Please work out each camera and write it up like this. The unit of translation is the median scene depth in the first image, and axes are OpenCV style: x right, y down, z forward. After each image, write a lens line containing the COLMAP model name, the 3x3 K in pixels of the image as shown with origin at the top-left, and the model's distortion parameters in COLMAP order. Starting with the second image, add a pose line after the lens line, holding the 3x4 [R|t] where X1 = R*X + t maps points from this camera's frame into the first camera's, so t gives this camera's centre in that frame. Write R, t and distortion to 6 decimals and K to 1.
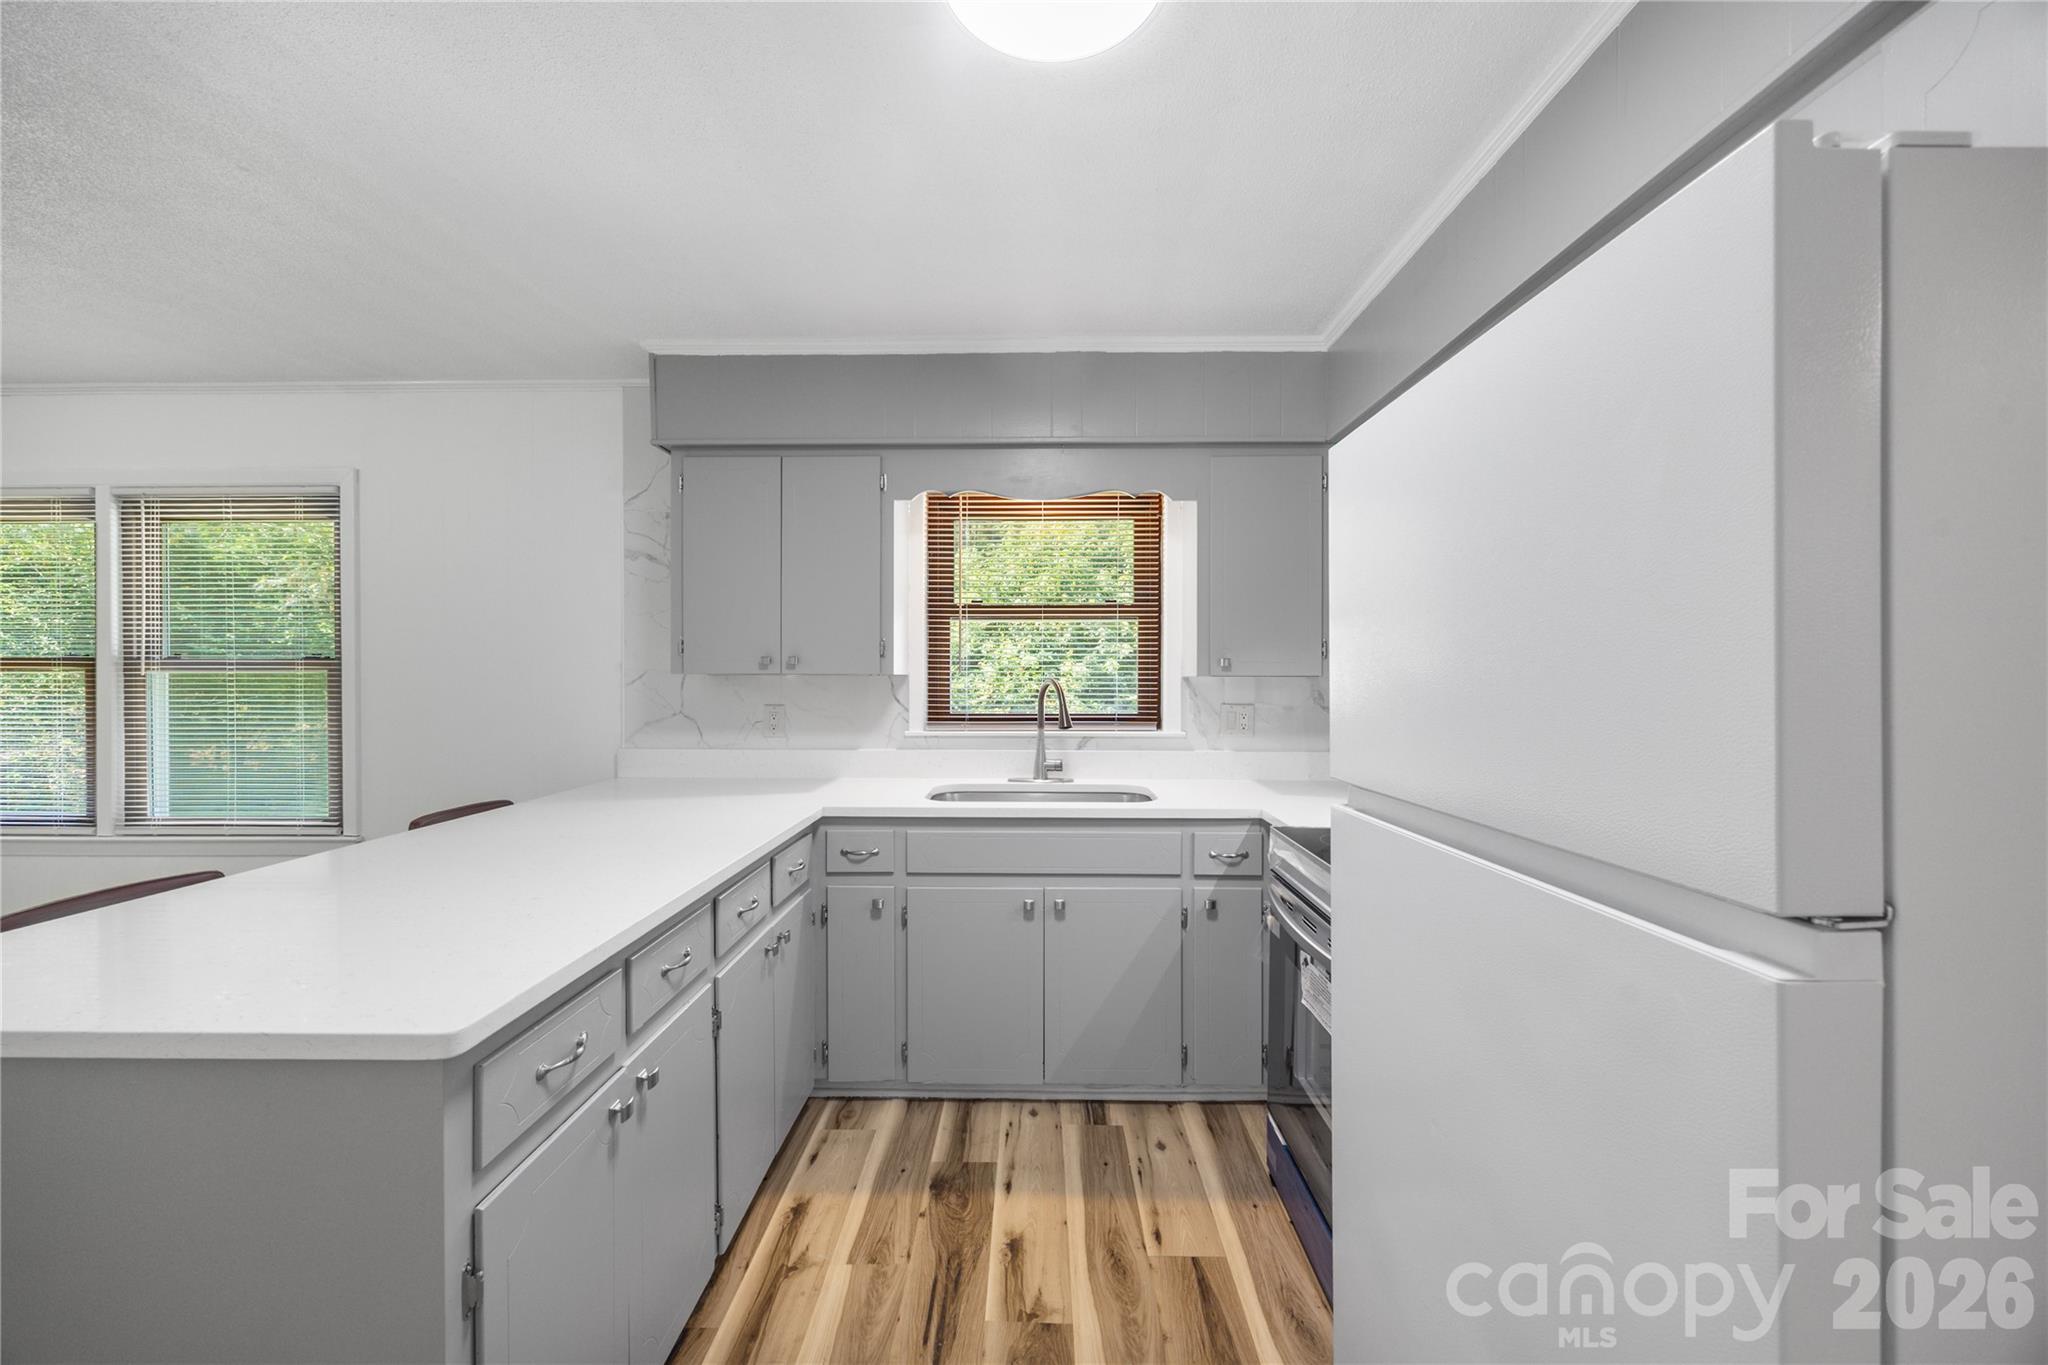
lens RADIAL K [[797.7, 0, 1024.0], [0, 797.7, 682.5], [0, 0, 1]] dist [-0.001474, -0.000205]
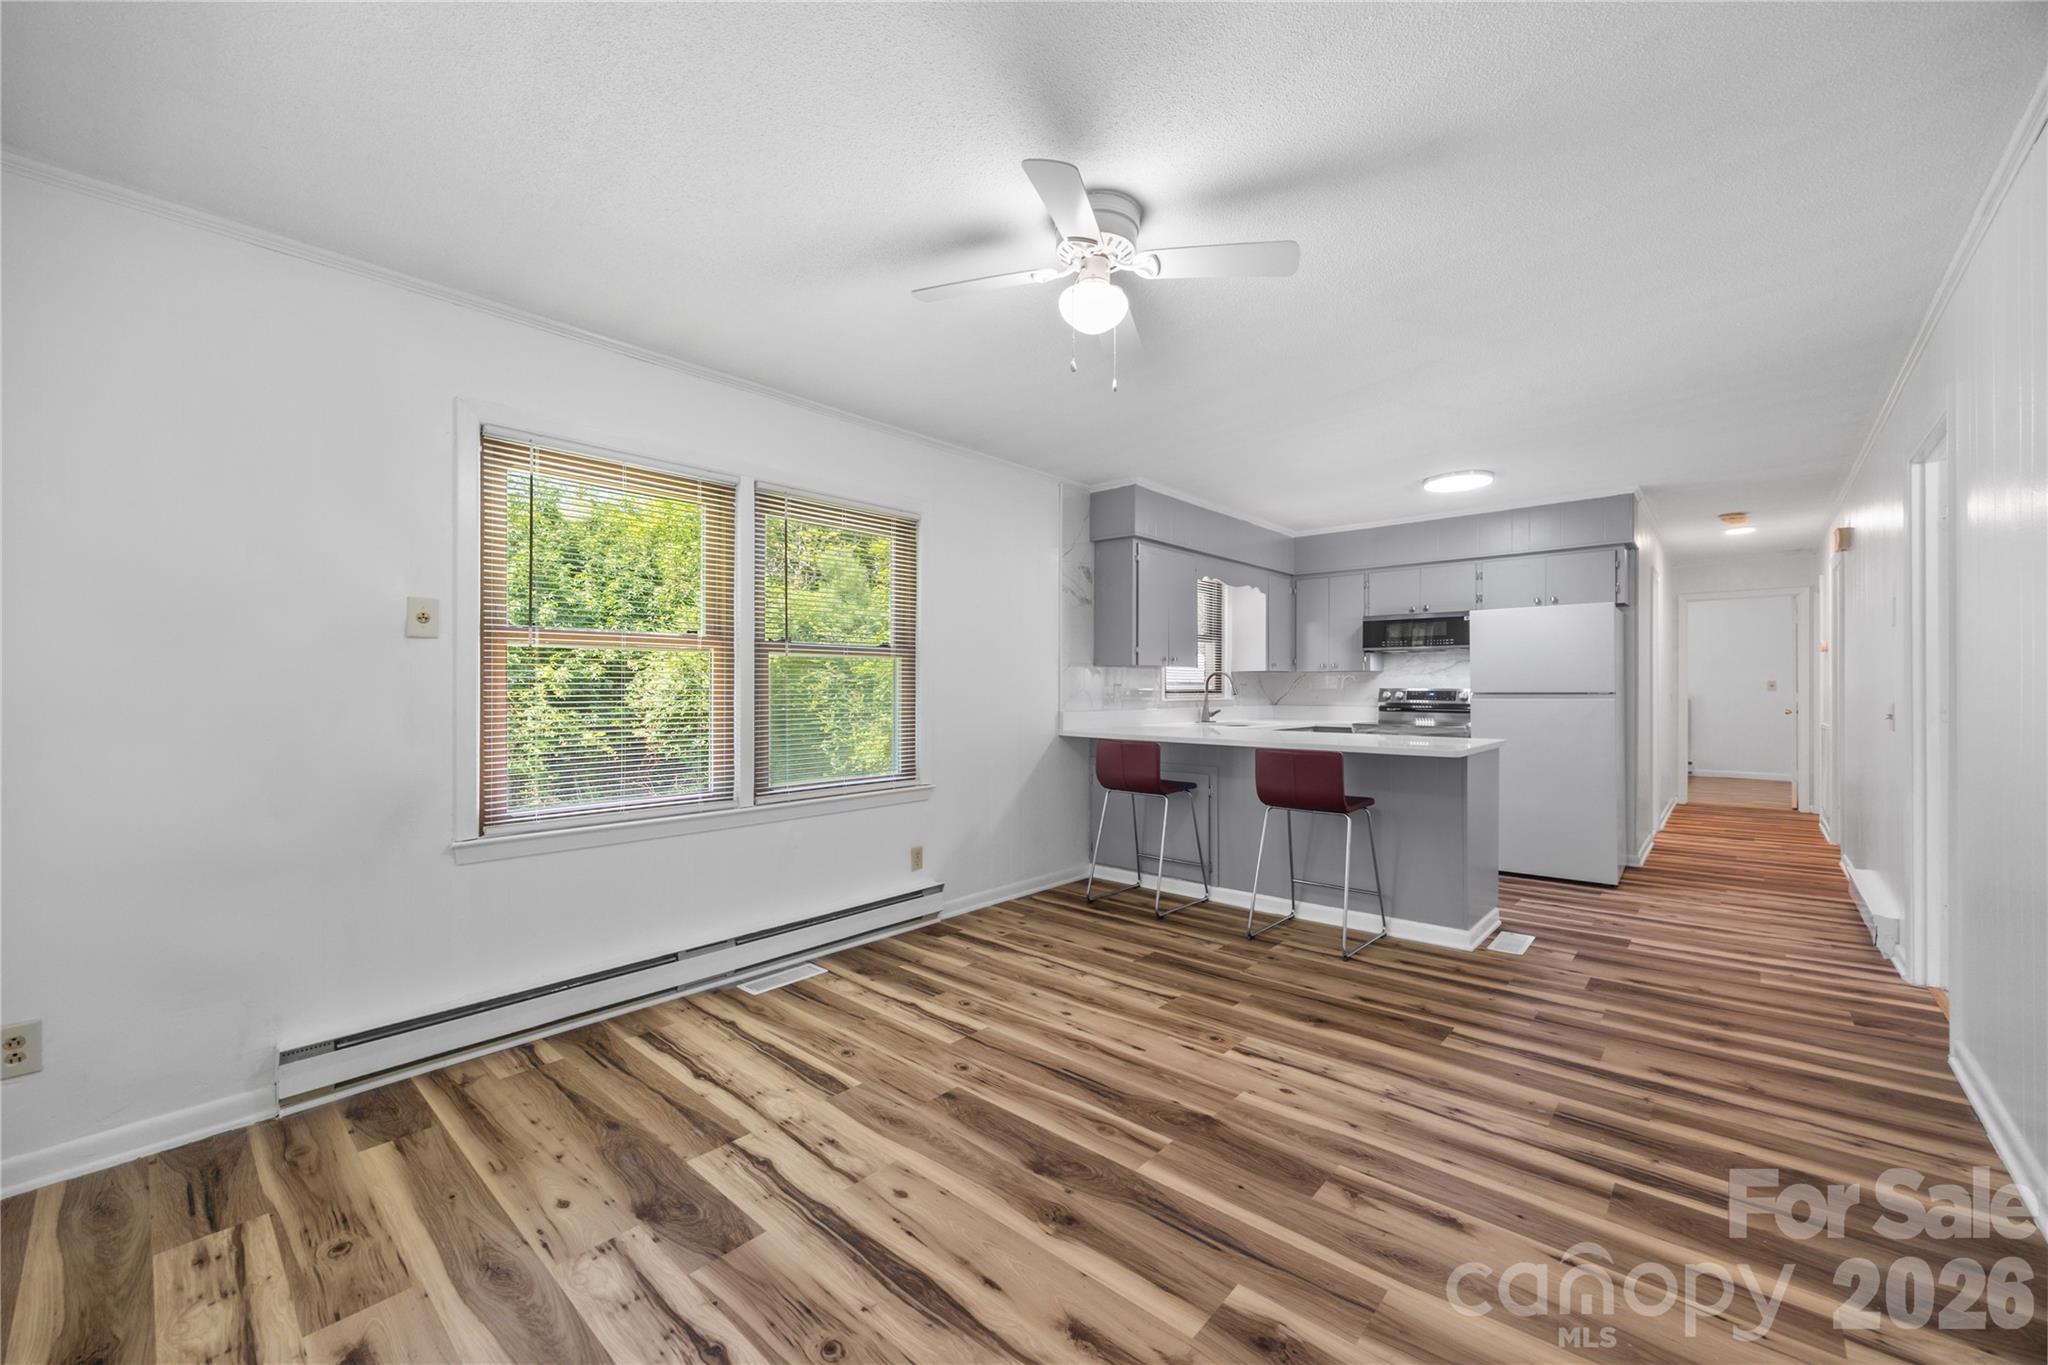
lens RADIAL K [[800.9, 0, 1027.7], [0, 800.9, 684.0], [0, 0, 1]] dist [0.003321, -0.000180]
pose [[0.654670, 0.003068, 0.755909, -1.953193], [0.006829, 0.999927, -0.009972, 0.047905], [-0.755884, 0.011691, 0.654601, 0.016548]]
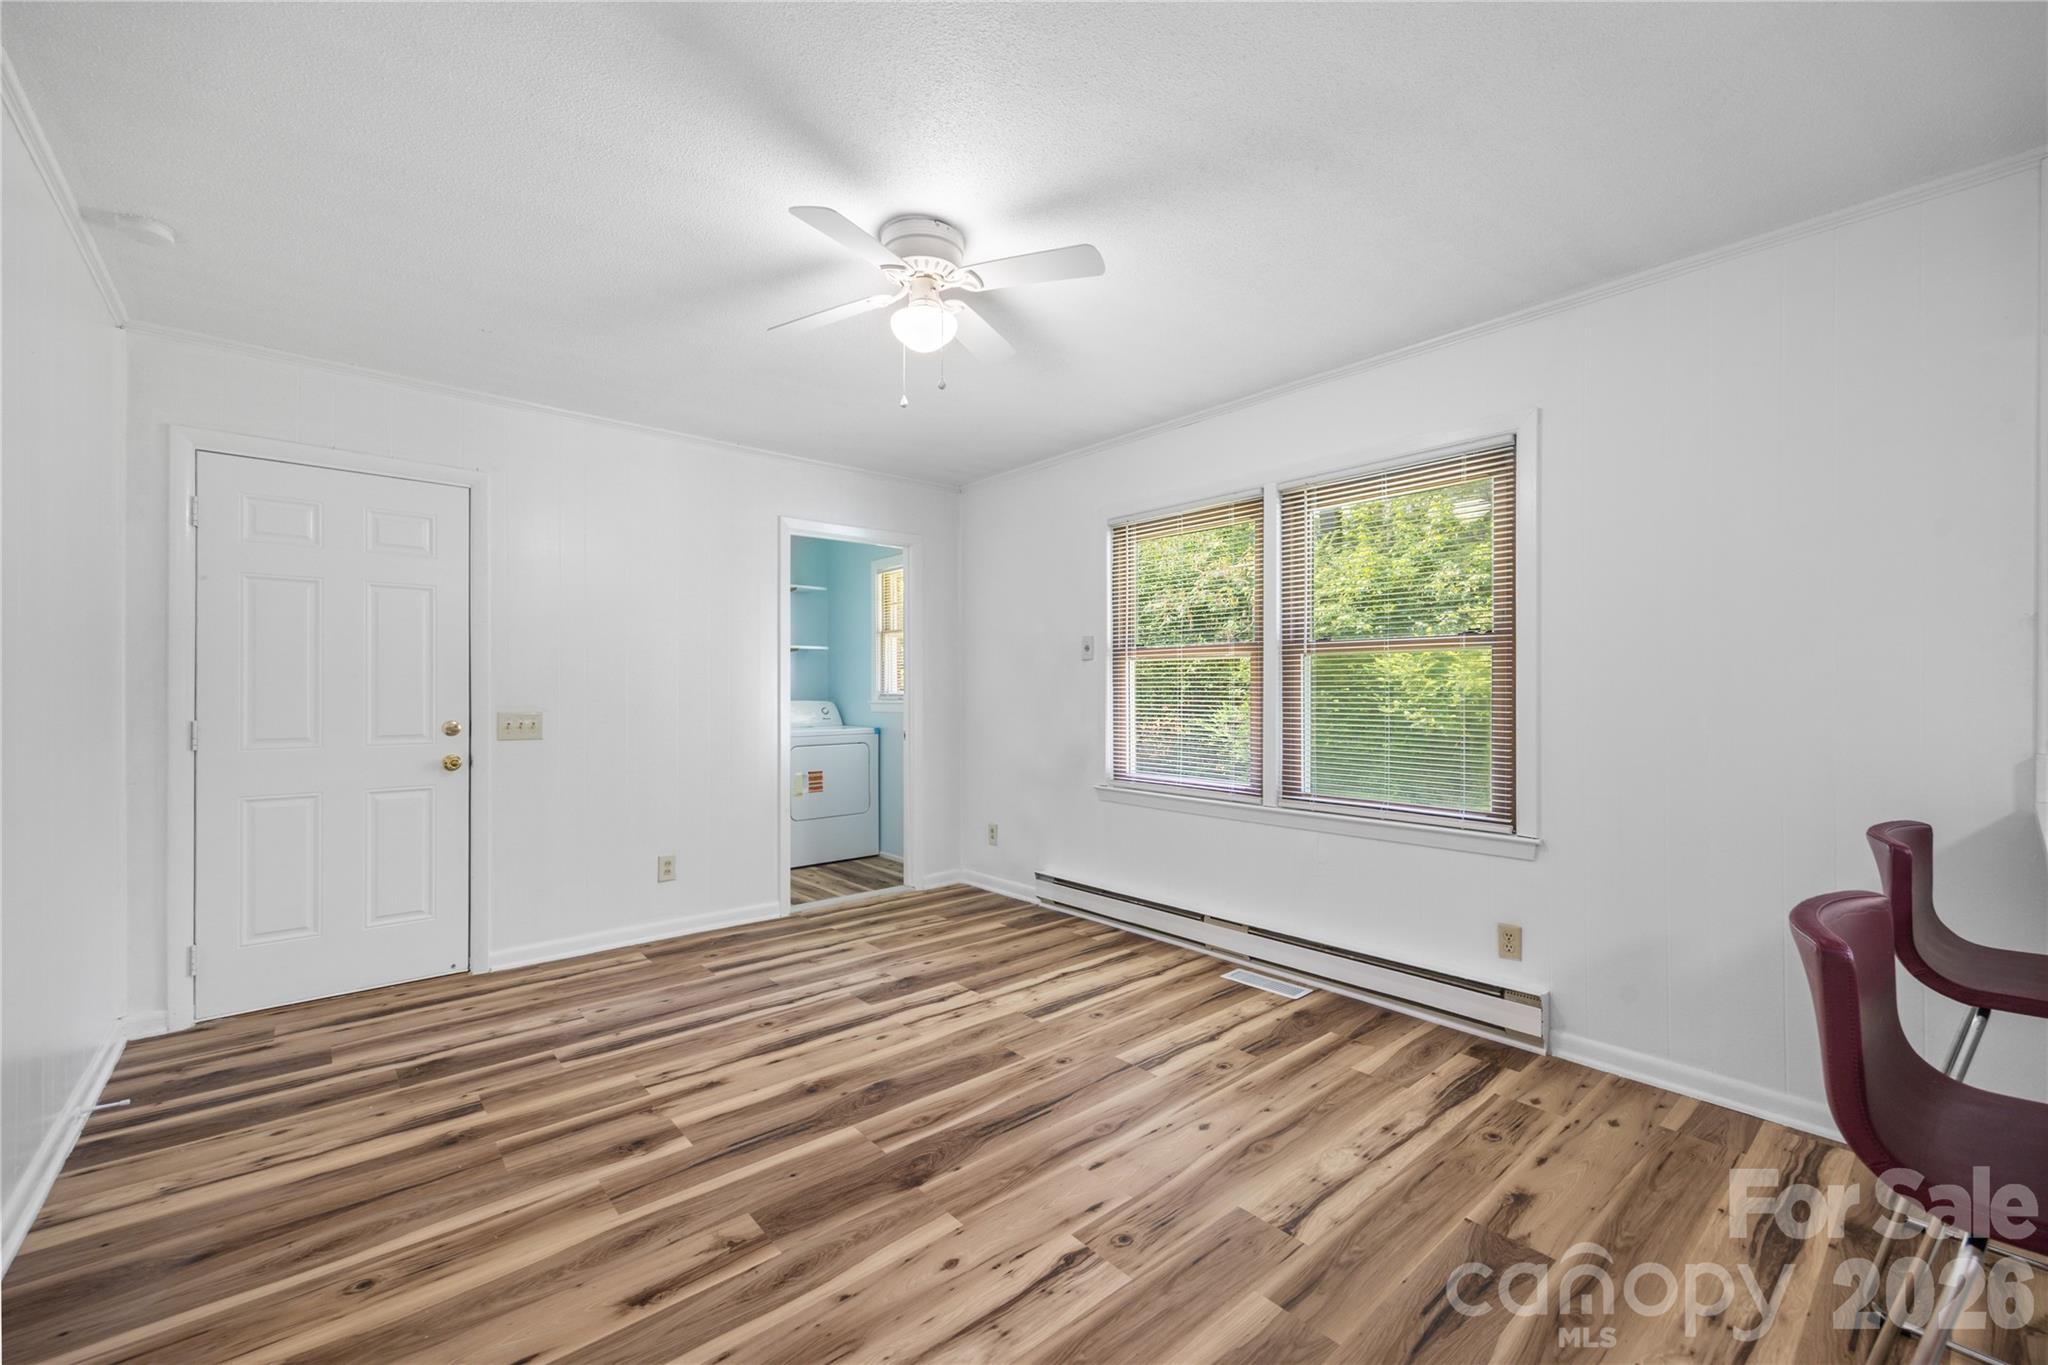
lens RADIAL K [[826.5, 0, 1021.2], [0, 826.5, 689.5], [0, 0, 1]] dist [0.003483, 0.000082]
pose [[0.661259, 0.000423, -0.750157, -0.605121], [-0.004807, 0.999982, -0.003673, 0.044490], [0.750142, 0.006035, 0.661249, -0.002993]]
